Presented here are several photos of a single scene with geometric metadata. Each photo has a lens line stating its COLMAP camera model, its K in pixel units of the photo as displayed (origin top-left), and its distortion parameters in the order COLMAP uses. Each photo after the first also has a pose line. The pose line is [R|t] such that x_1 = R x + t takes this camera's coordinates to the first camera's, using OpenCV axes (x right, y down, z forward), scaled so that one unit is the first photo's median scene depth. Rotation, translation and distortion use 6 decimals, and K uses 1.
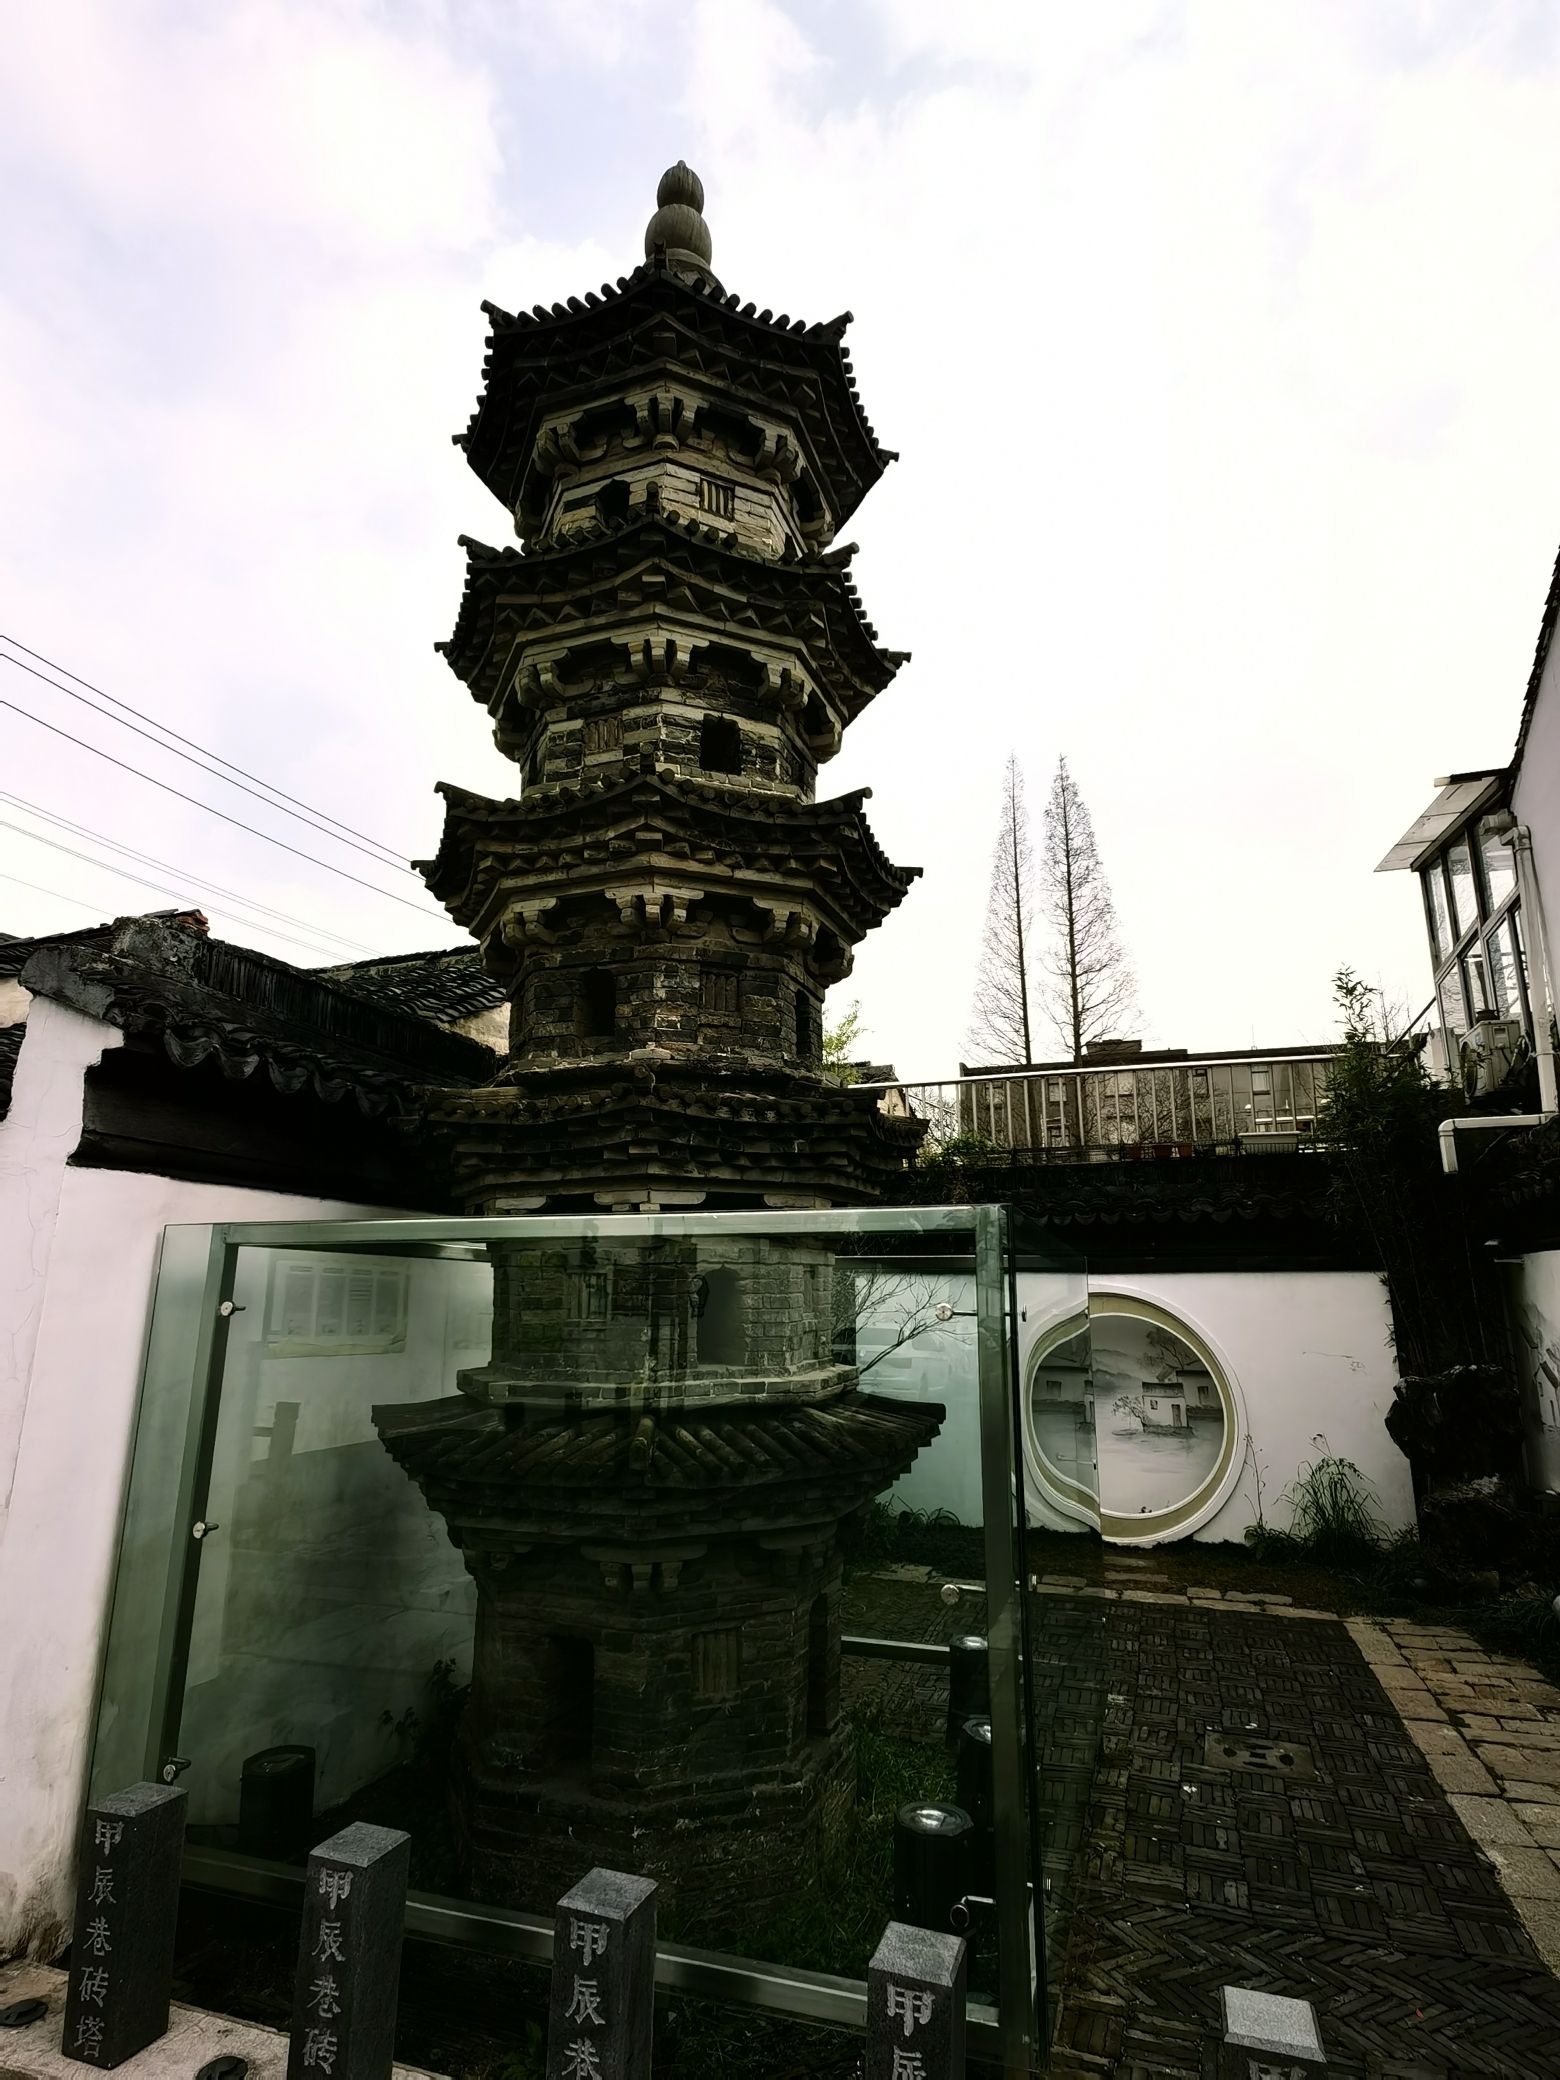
lens RADIAL K [[1095.6, 0, 783.9], [0, 1095.6, 1052.1], [0, 0, 1]] dist [0.007170, -0.006237]
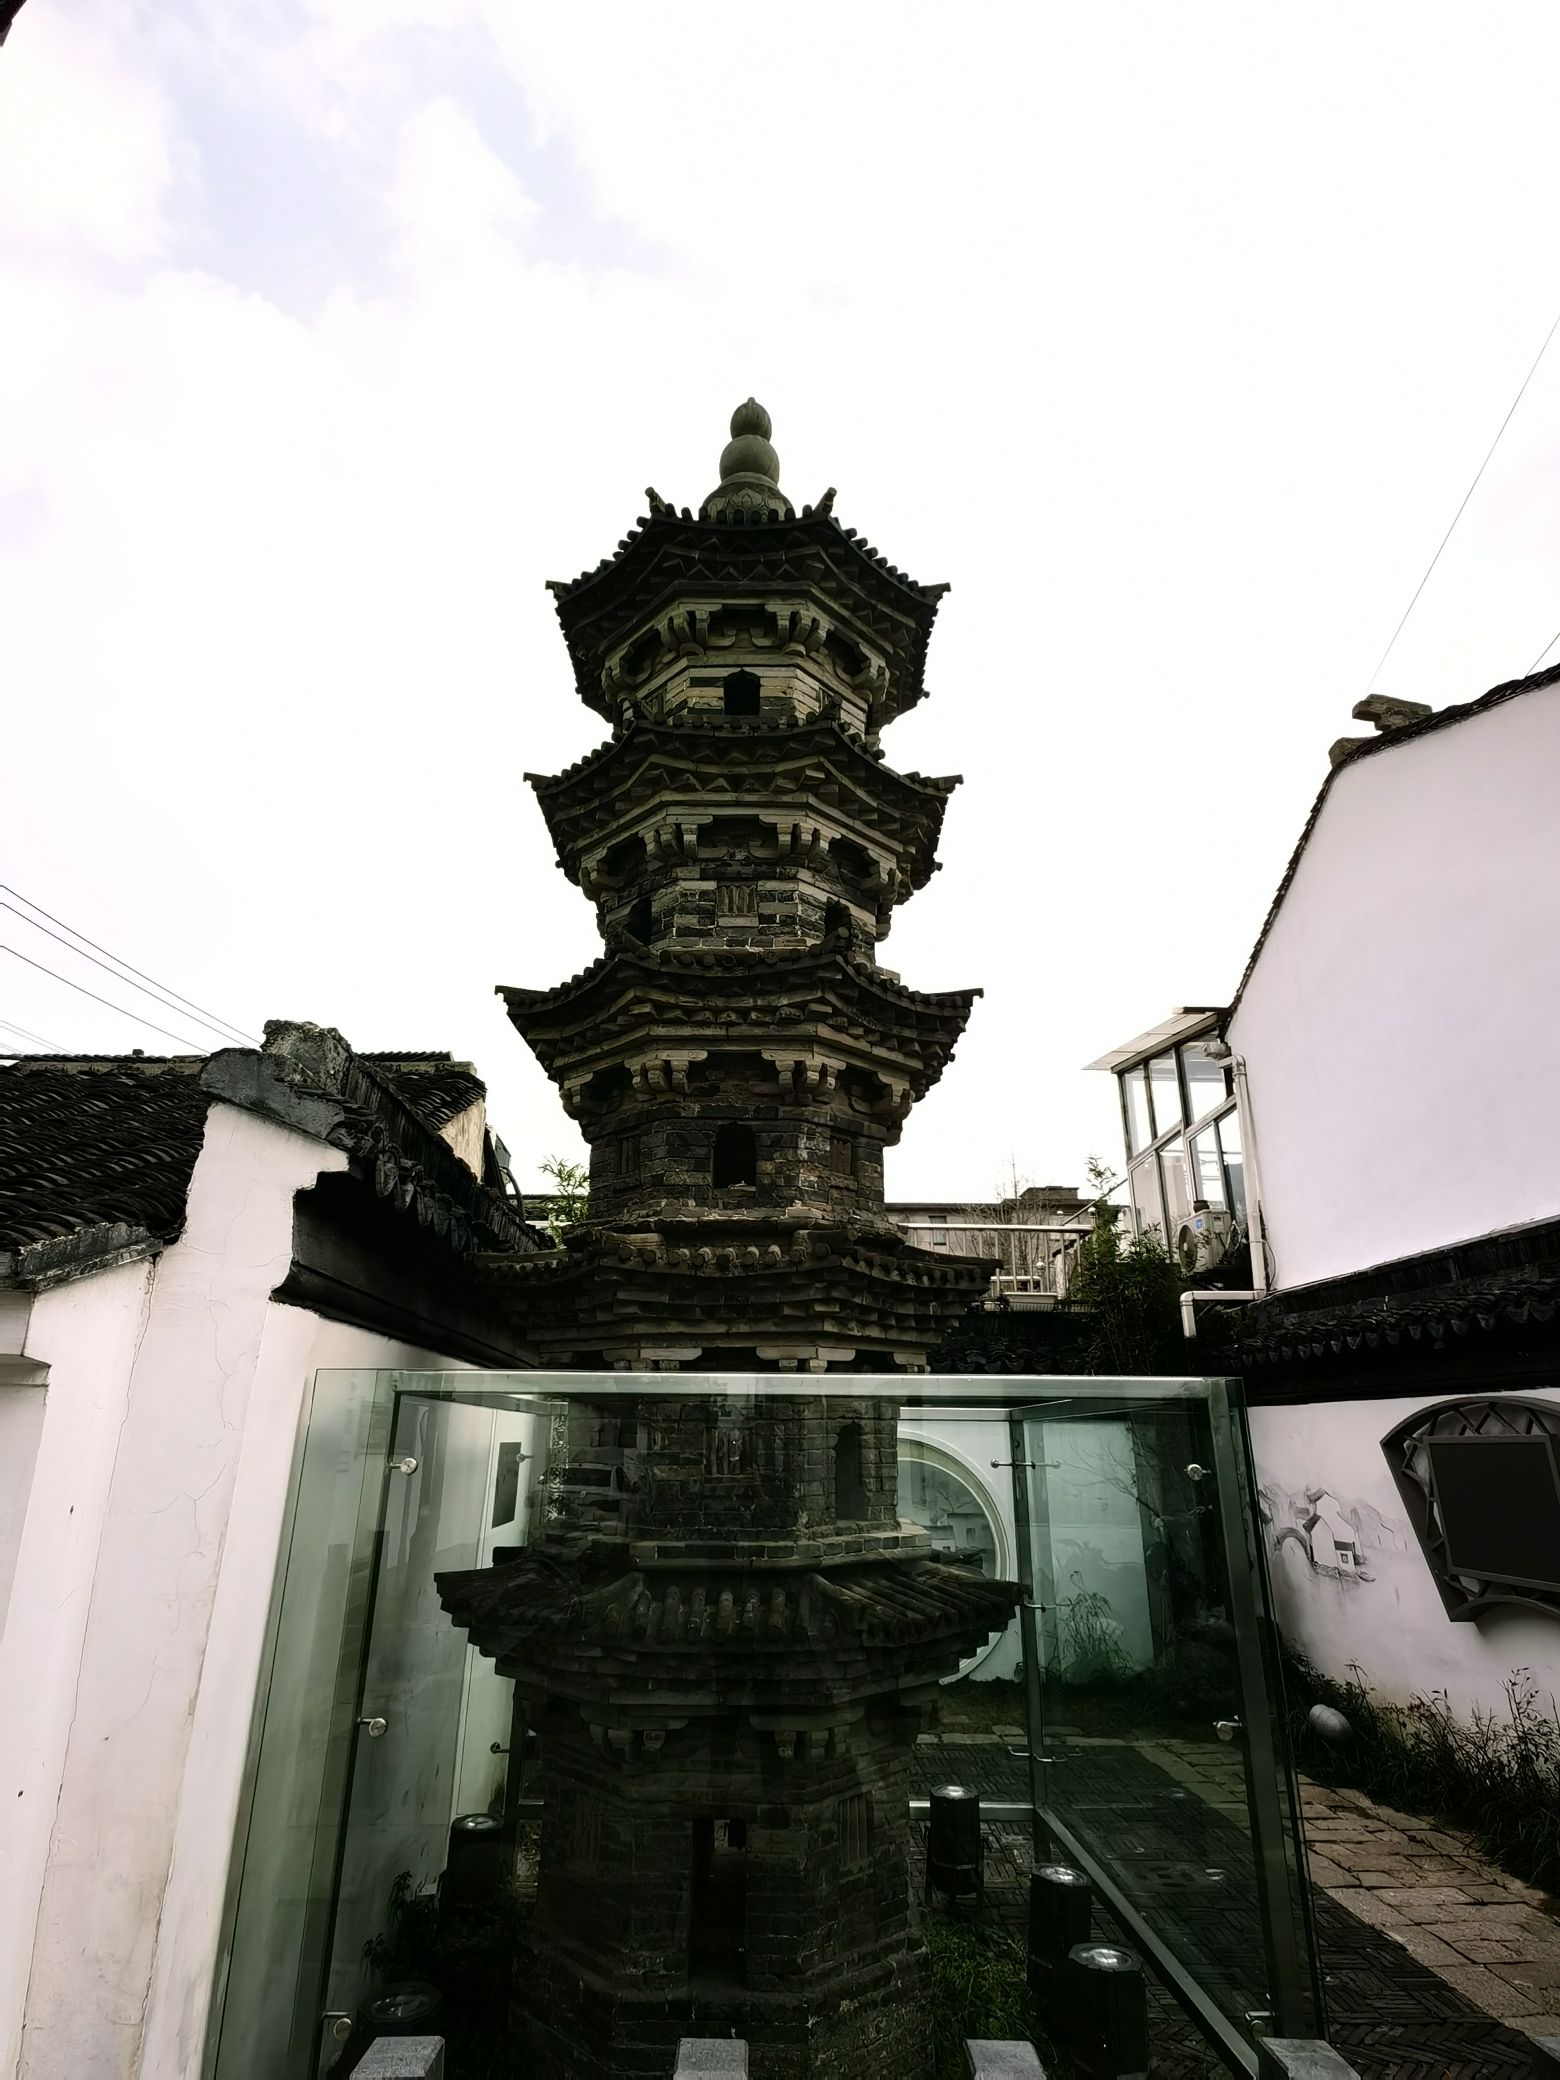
lens RADIAL K [[1095.6, 0, 774.7], [0, 1095.6, 1054.4], [0, 0, 1]] dist [0.007170, -0.006237]
pose [[0.939793, 0.117511, 0.320905, -0.466529], [-0.079880, 0.988545, -0.128057, -0.010294], [-0.332277, 0.094713, 0.938414, 0.009960]]
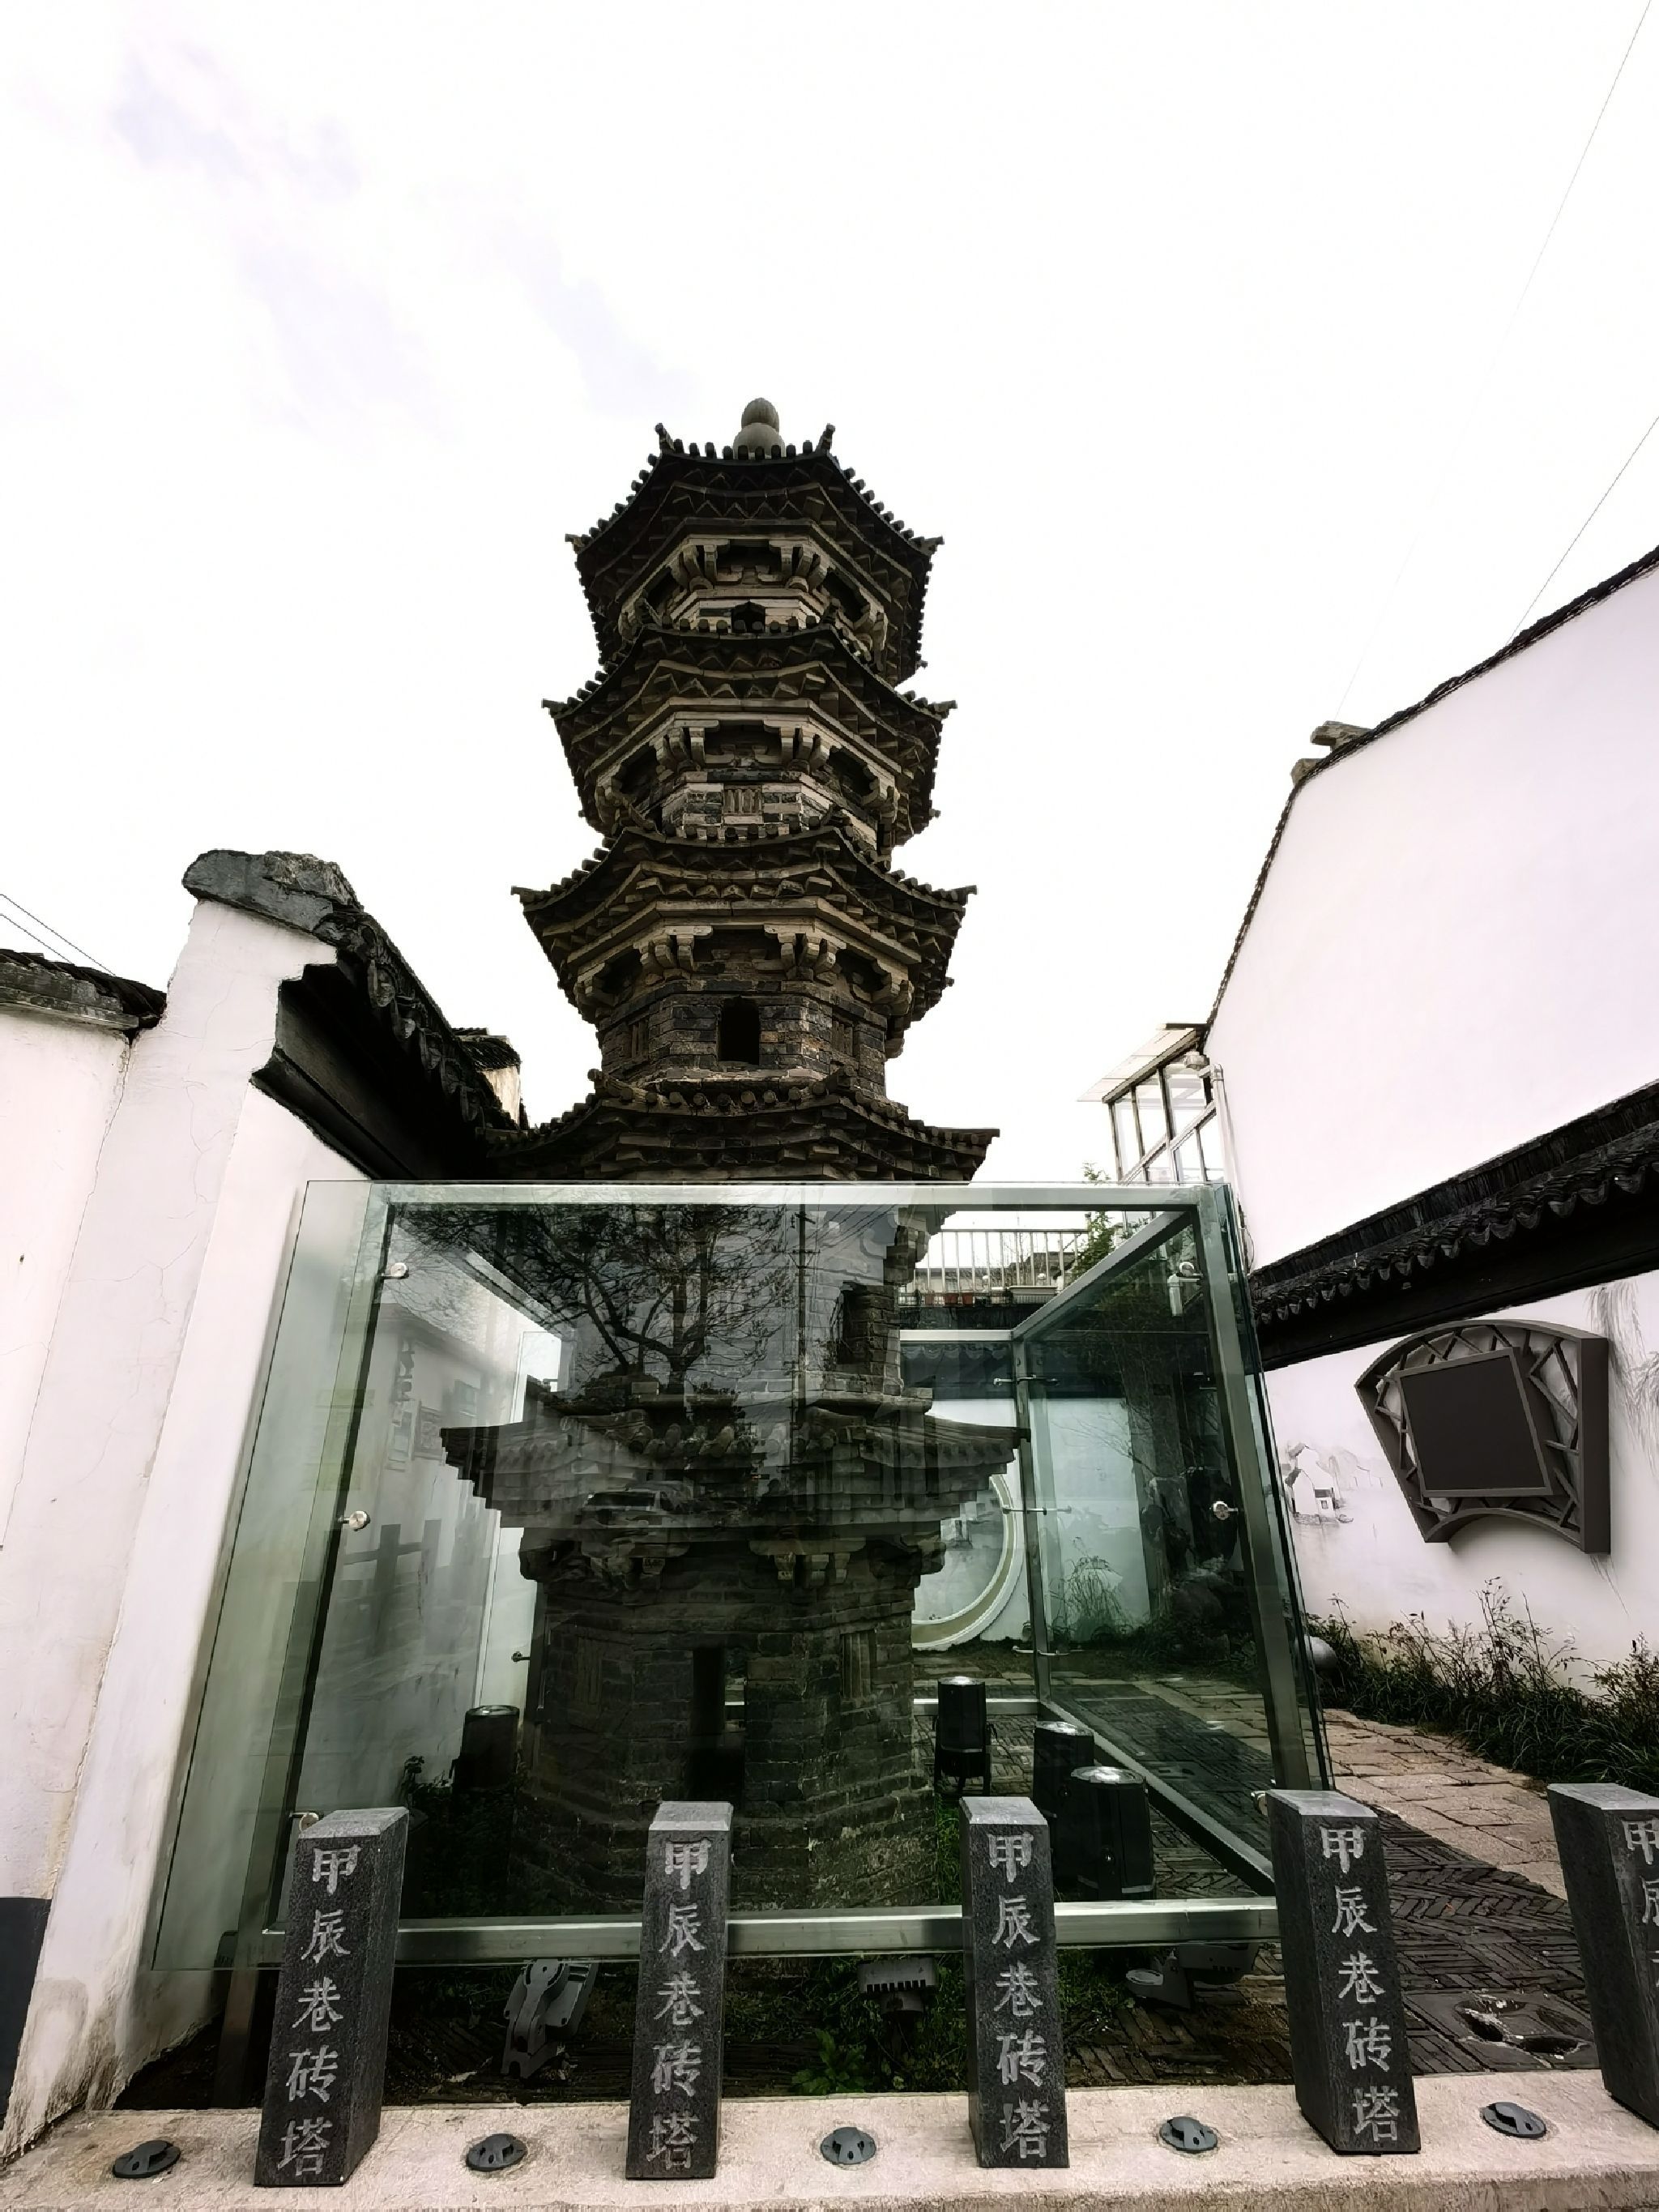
lens RADIAL K [[978.7, 0, 829.7], [0, 978.7, 1109.5], [0, 0, 1]] dist [0.008086, -0.006753]
pose [[0.931684, 0.122424, 0.342020, -0.394293], [-0.068722, 0.983900, -0.164978, 0.179006], [-0.356711, 0.130203, 0.925097, 0.097854]]
